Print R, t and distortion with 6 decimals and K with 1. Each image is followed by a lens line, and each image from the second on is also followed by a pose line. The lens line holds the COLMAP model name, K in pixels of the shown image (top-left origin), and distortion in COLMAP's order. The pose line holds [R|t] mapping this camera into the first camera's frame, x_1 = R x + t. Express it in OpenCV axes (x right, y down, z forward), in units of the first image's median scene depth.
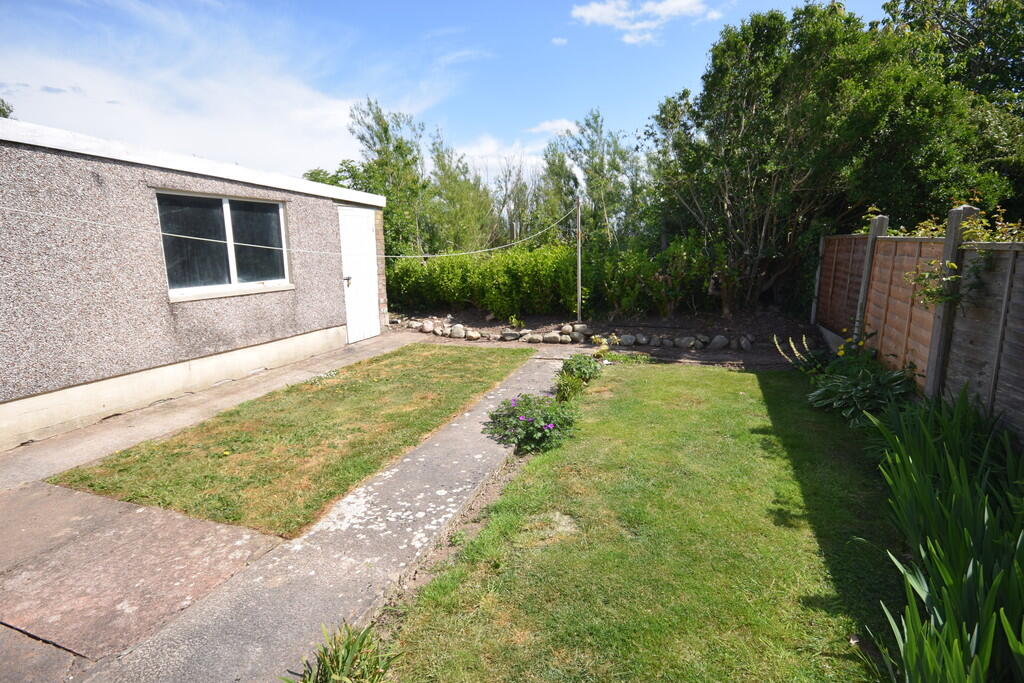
lens RADIAL K [[507.5, 0, 513.5], [0, 507.5, 337.6], [0, 0, 1]] dist [0.014017, -0.001160]
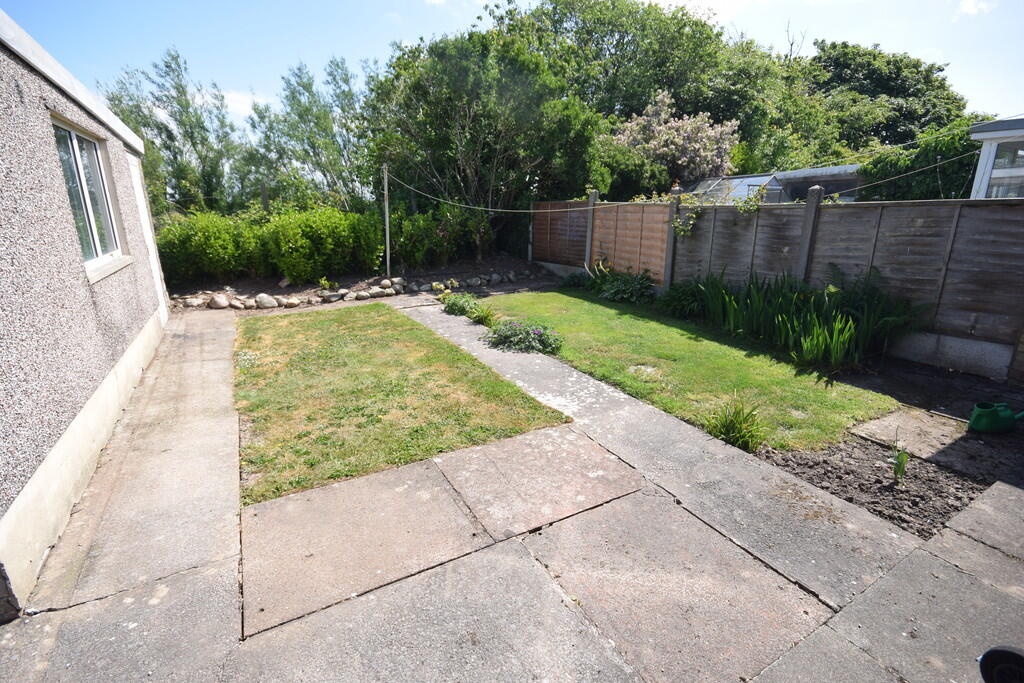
lens RADIAL K [[472.3, 0, 512.5], [0, 472.3, 342.4], [0, 0, 1]] dist [0.004999, 0.000325]
pose [[0.656642, -0.201588, 0.726762, -0.822067], [0.134579, 0.979470, 0.150089, -0.013648], [-0.742098, -0.000748, 0.670291, 0.157547]]
